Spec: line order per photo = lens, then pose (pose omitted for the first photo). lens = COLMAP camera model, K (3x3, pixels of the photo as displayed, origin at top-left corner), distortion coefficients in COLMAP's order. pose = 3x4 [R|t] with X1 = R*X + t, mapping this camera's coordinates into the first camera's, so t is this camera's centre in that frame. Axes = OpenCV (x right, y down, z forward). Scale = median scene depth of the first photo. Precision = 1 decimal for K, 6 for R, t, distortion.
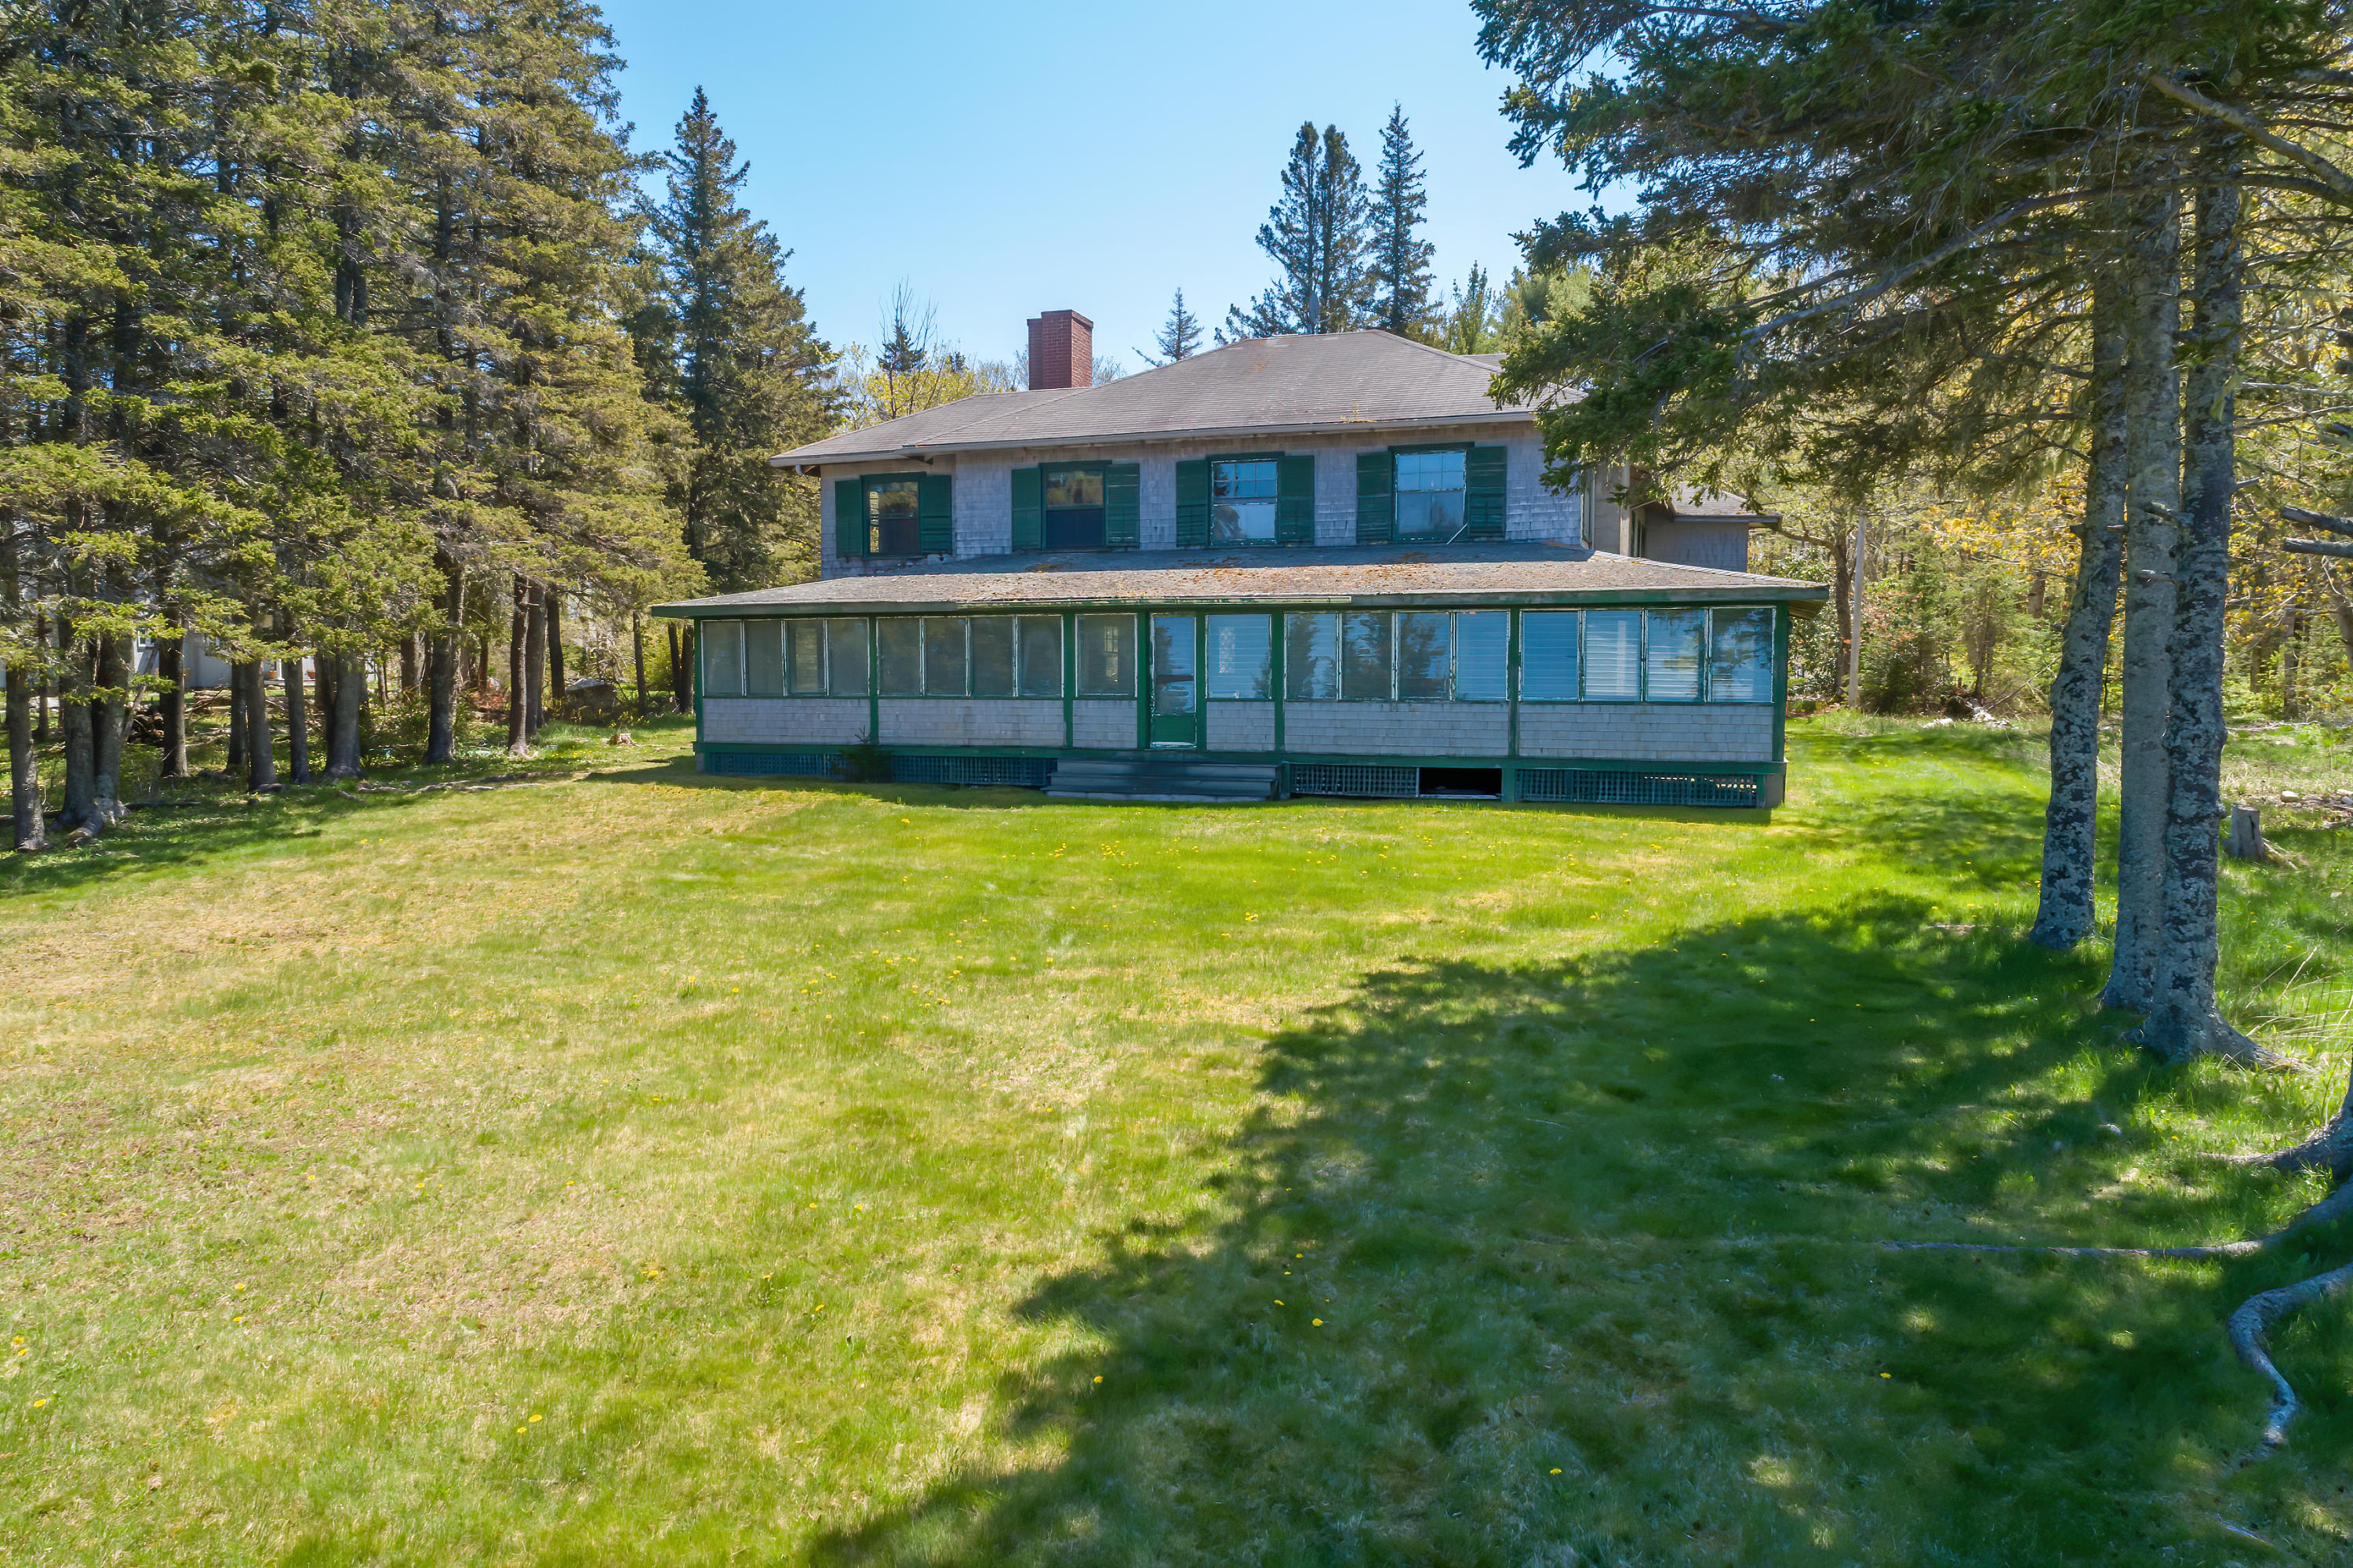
lens RADIAL K [[1568.4, 0, 1176.5], [0, 1568.4, 784.0], [0, 0, 1]] dist [-0.008333, 0.006585]
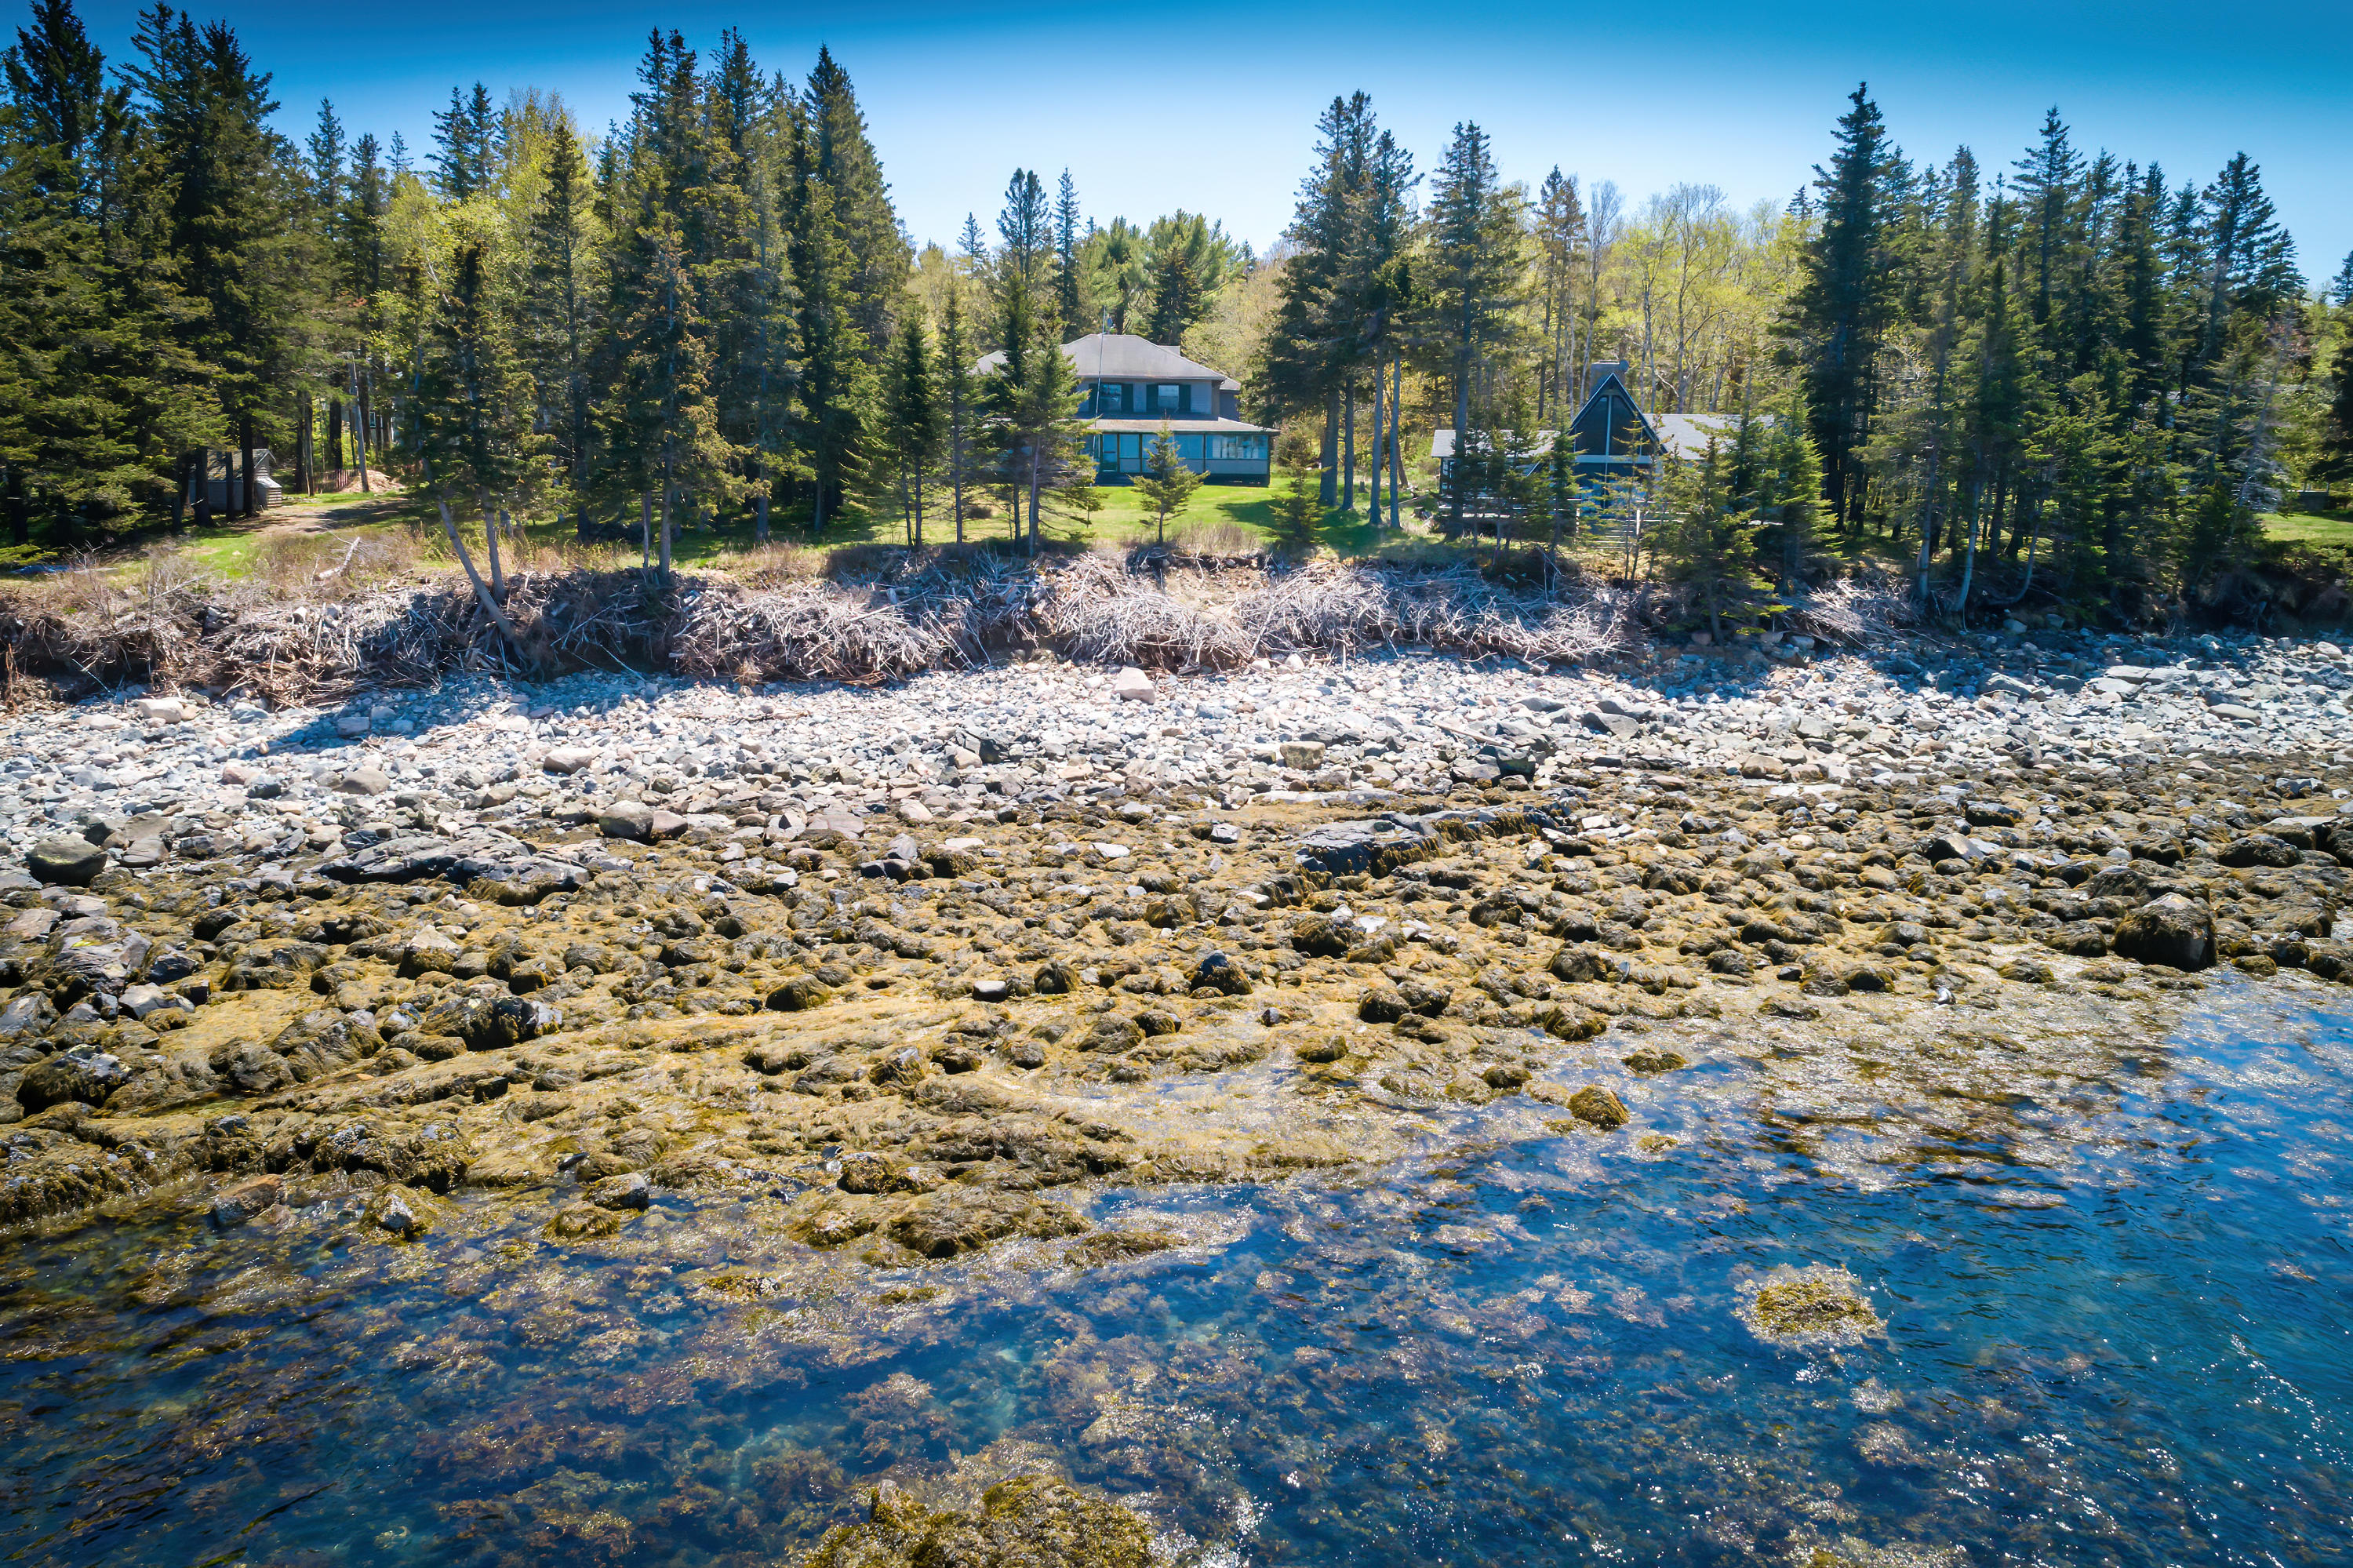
lens RADIAL K [[1644.6, 0, 1164.0], [0, 1644.6, 684.6], [0, 0, 1]] dist [-0.009992, 0.005770]
pose [[0.941242, -0.044410, 0.334801, -1.047366], [0.021685, 0.997218, 0.071313, 0.176708], [-0.337036, -0.059863, 0.939587, -2.329973]]
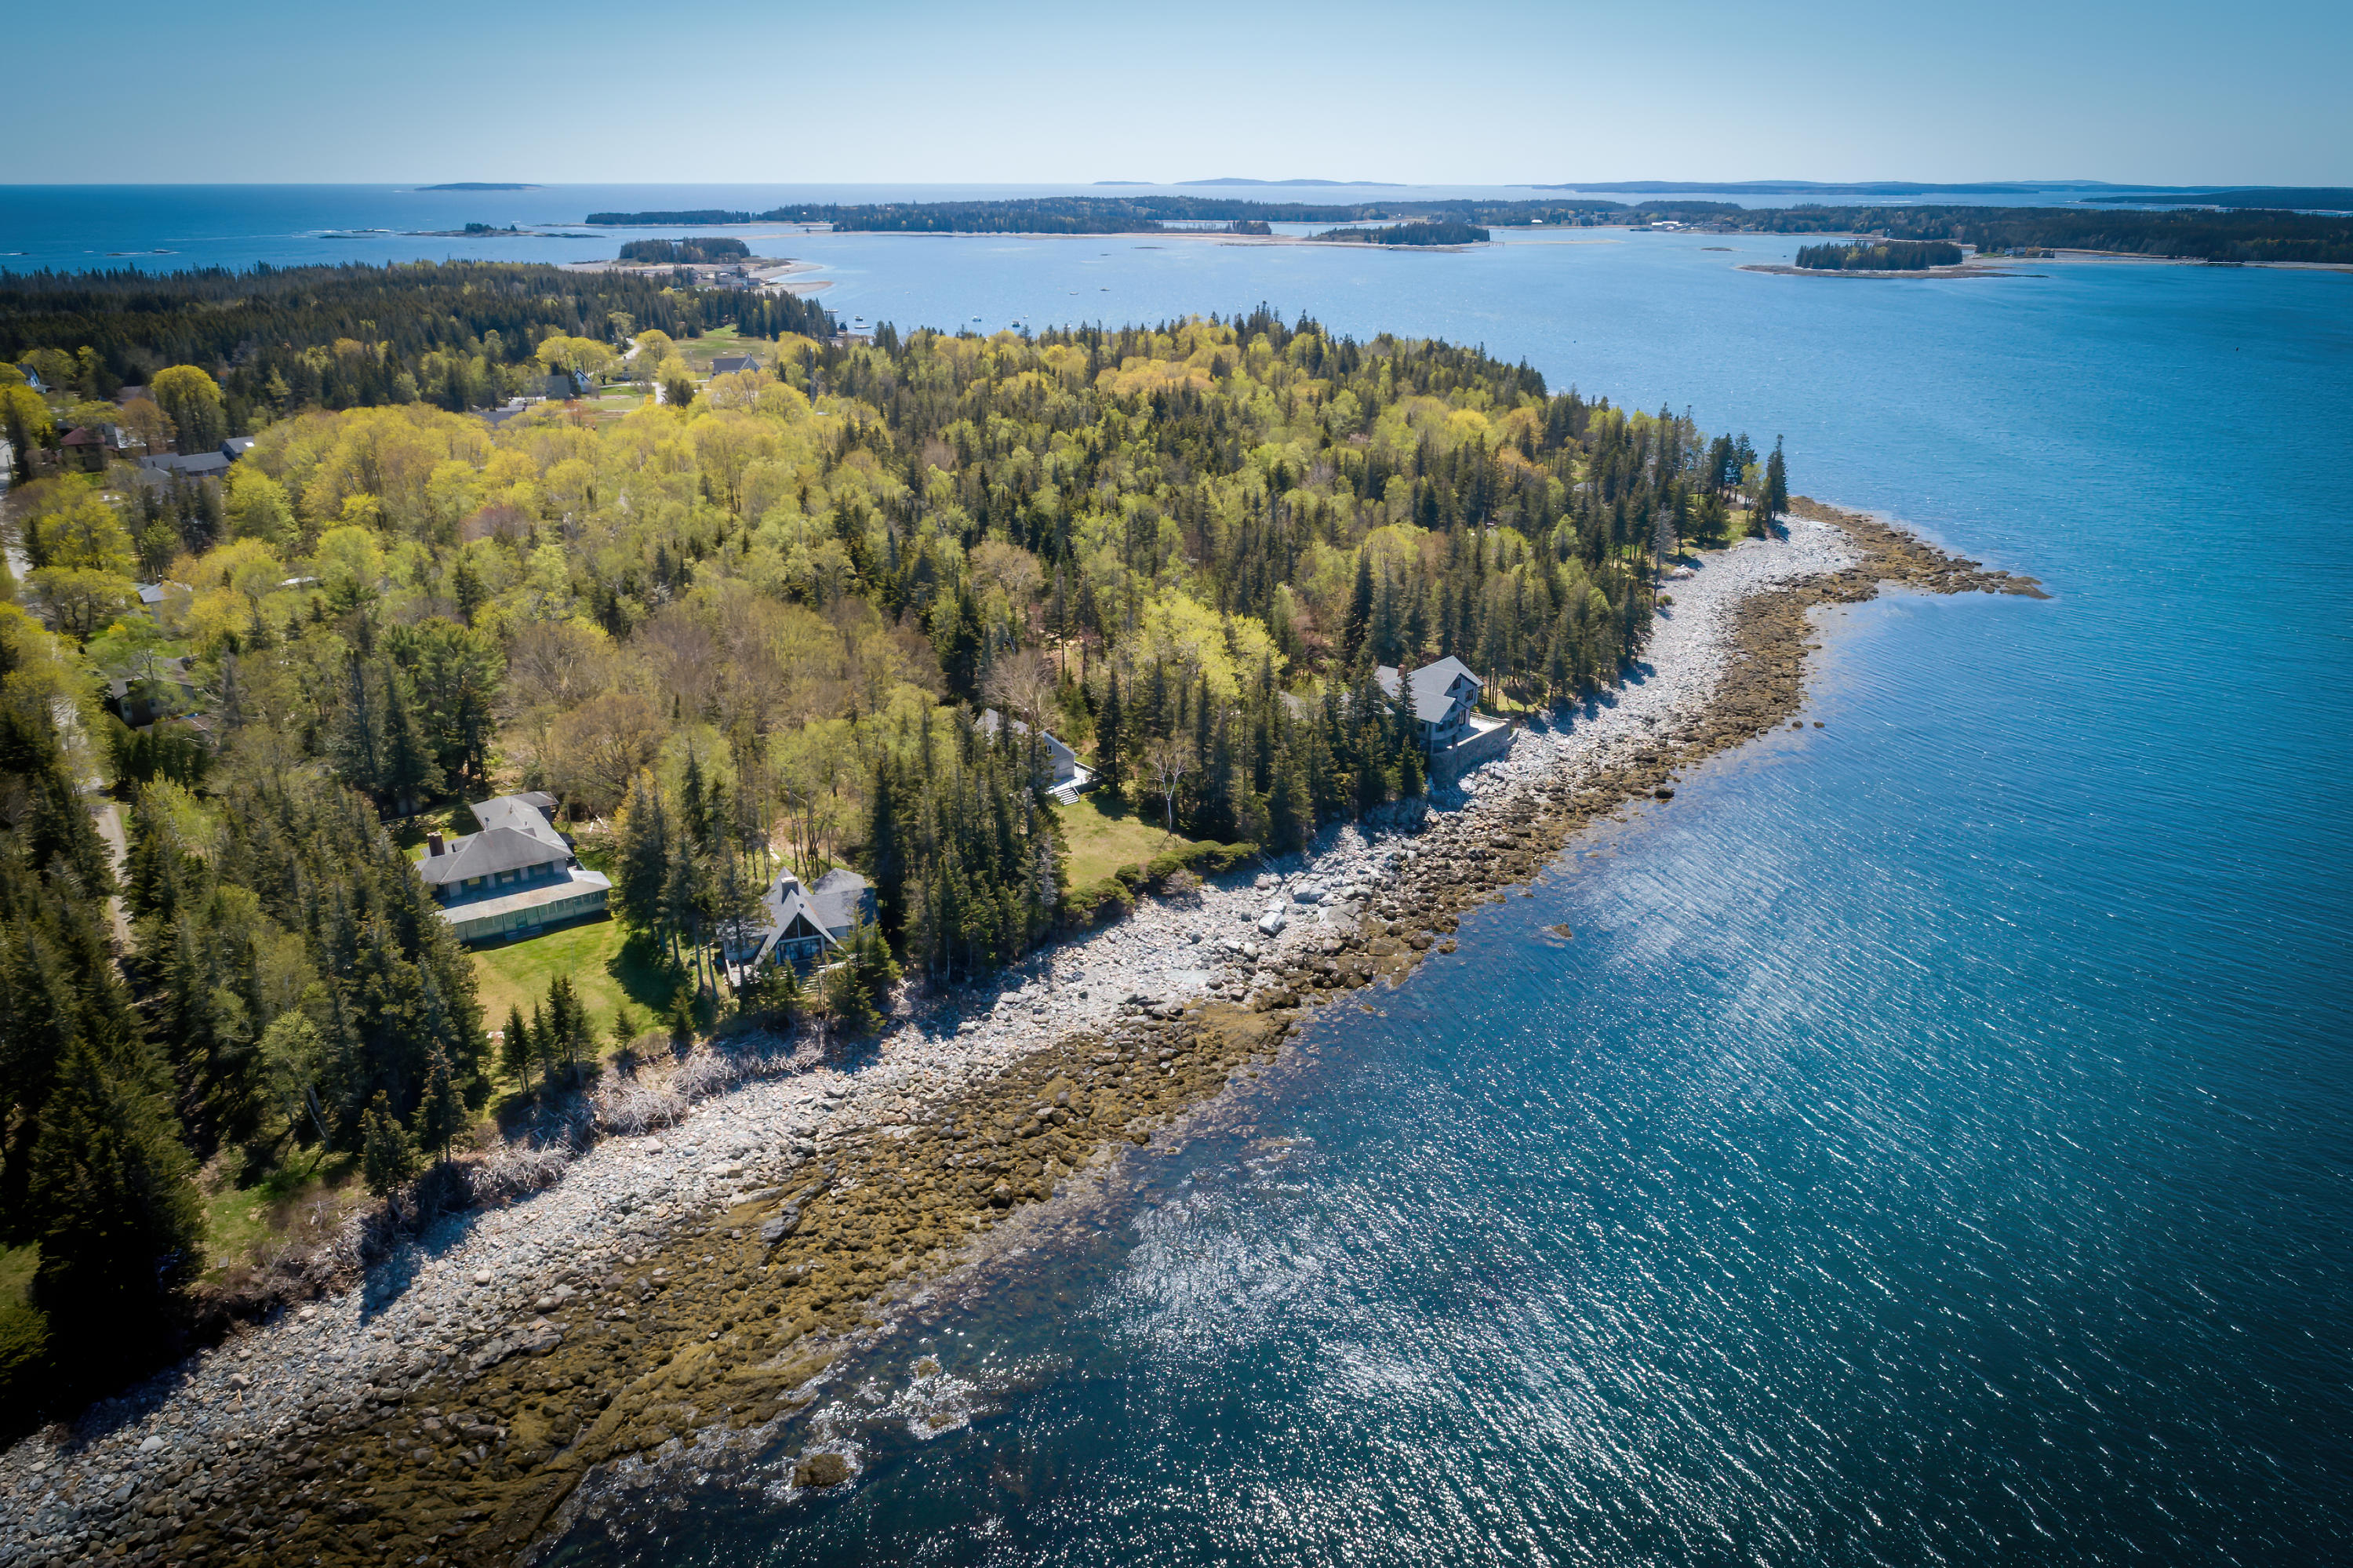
lens RADIAL K [[1588.1, 0, 1176.5], [0, 1588.1, 784.0], [0, 0, 1]] dist [-0.006901, 0.006790]
pose [[0.605112, -0.281532, 0.744700, -2.853910], [0.063958, 0.949556, 0.307008, -2.255037], [-0.793567, -0.138144, 0.592594, -4.583765]]
